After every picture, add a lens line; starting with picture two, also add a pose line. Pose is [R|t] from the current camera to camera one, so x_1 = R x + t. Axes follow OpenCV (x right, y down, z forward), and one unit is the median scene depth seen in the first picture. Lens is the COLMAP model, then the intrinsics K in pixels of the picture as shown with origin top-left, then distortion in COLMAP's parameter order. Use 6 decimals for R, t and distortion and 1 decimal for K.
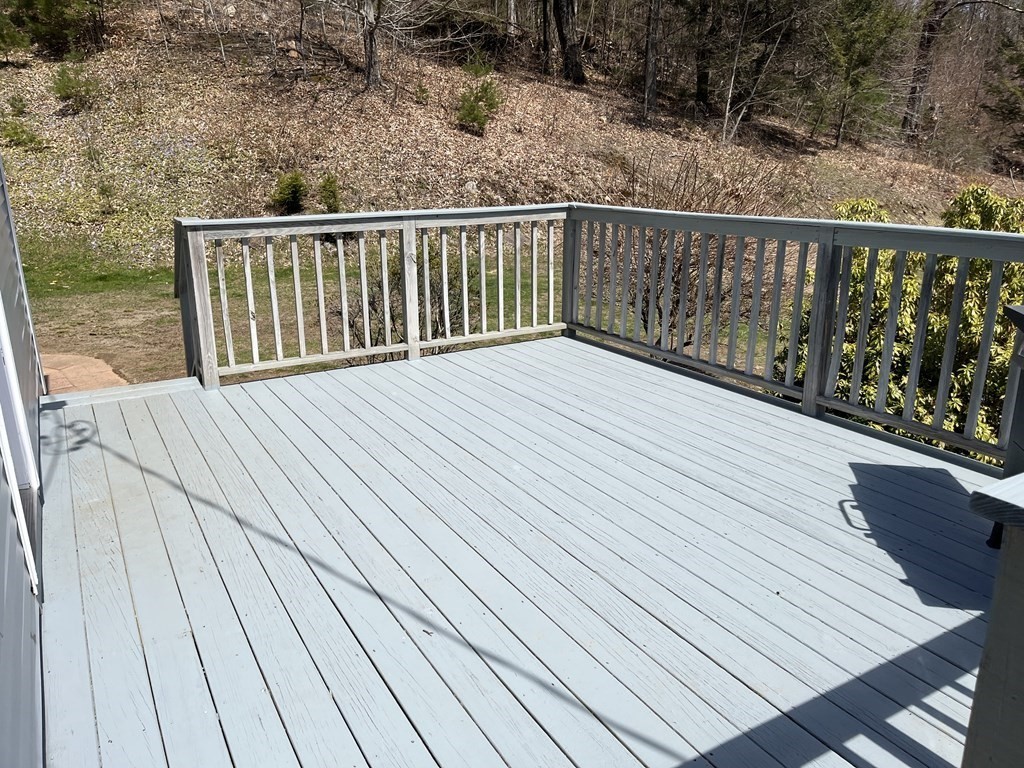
lens RADIAL K [[776.9, 0, 511.5], [0, 776.9, 384.2], [0, 0, 1]] dist [0.022494, -0.029408]
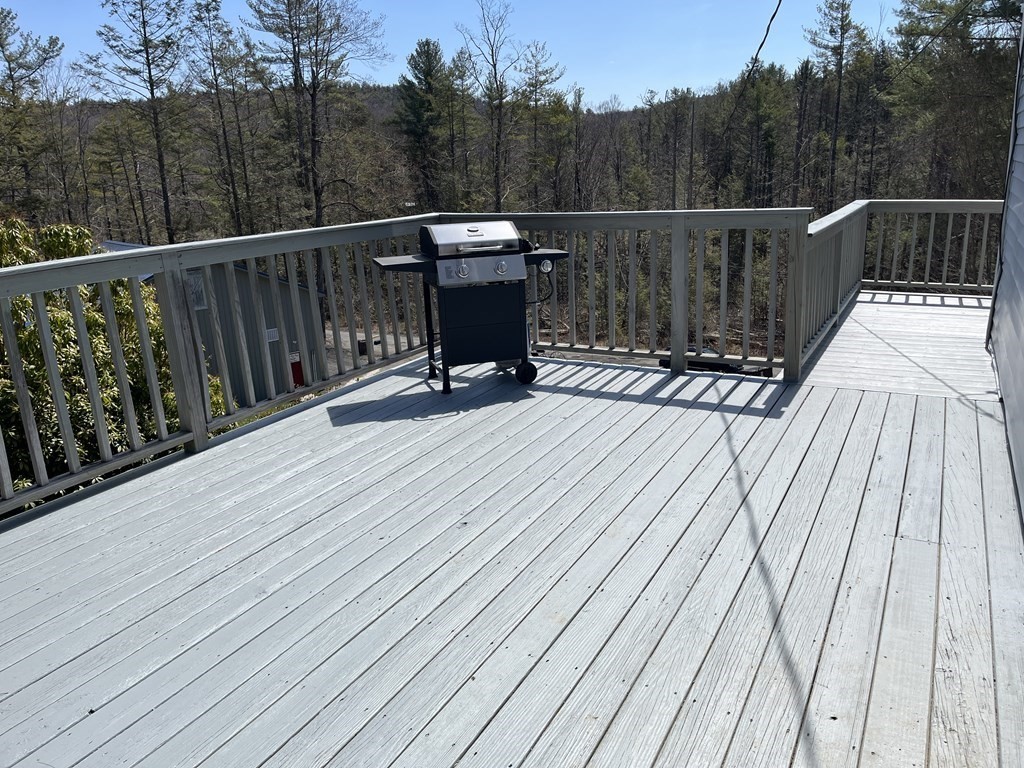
lens RADIAL K [[776.9, 0, 515.7], [0, 776.9, 388.7], [0, 0, 1]] dist [0.022494, -0.029408]
pose [[-0.521186, -0.200648, 0.829521, -0.839131], [0.289767, 0.872628, 0.393136, -0.410099], [-0.802745, 0.445265, -0.396660, 1.469225]]
